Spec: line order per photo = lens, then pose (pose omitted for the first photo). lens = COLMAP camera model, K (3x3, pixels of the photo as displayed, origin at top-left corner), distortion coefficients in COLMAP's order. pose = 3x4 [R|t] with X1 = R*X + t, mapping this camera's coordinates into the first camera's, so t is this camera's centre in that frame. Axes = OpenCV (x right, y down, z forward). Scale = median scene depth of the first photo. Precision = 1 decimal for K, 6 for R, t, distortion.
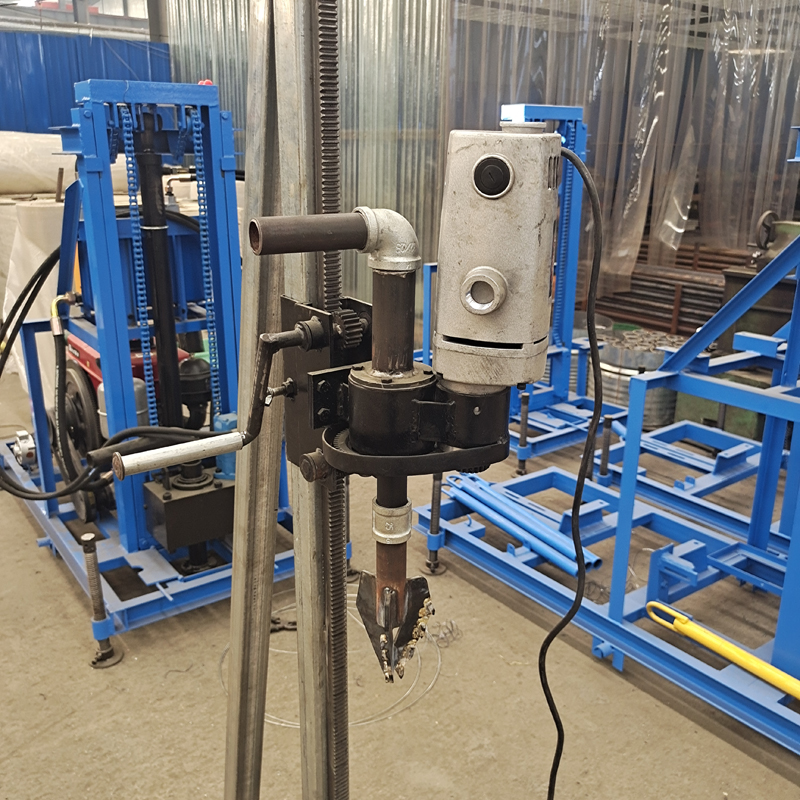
lens RADIAL K [[806.7, 0, 400.6], [0, 806.7, 390.6], [0, 0, 1]] dist [0.062096, -0.064345]
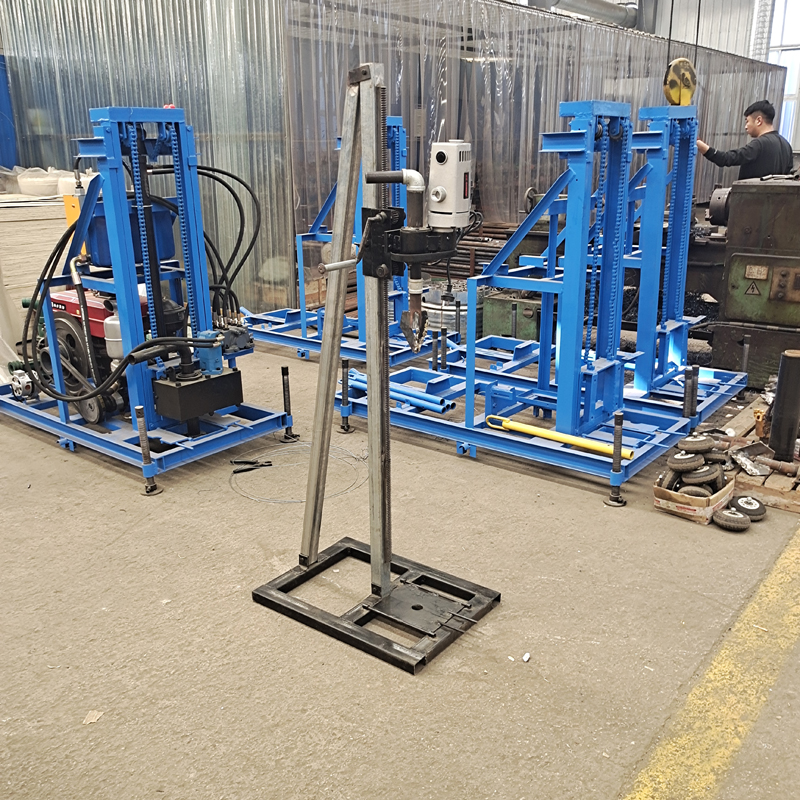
lens RADIAL K [[806.7, 0, 400.6], [0, 806.7, 390.6], [0, 0, 1]] dist [0.062096, -0.064345]
pose [[0.965354, -0.093238, 0.243716, -0.213020], [0.092558, 0.995605, 0.014264, 0.131694], [-0.243975, 0.008788, 0.969742, -0.457365]]
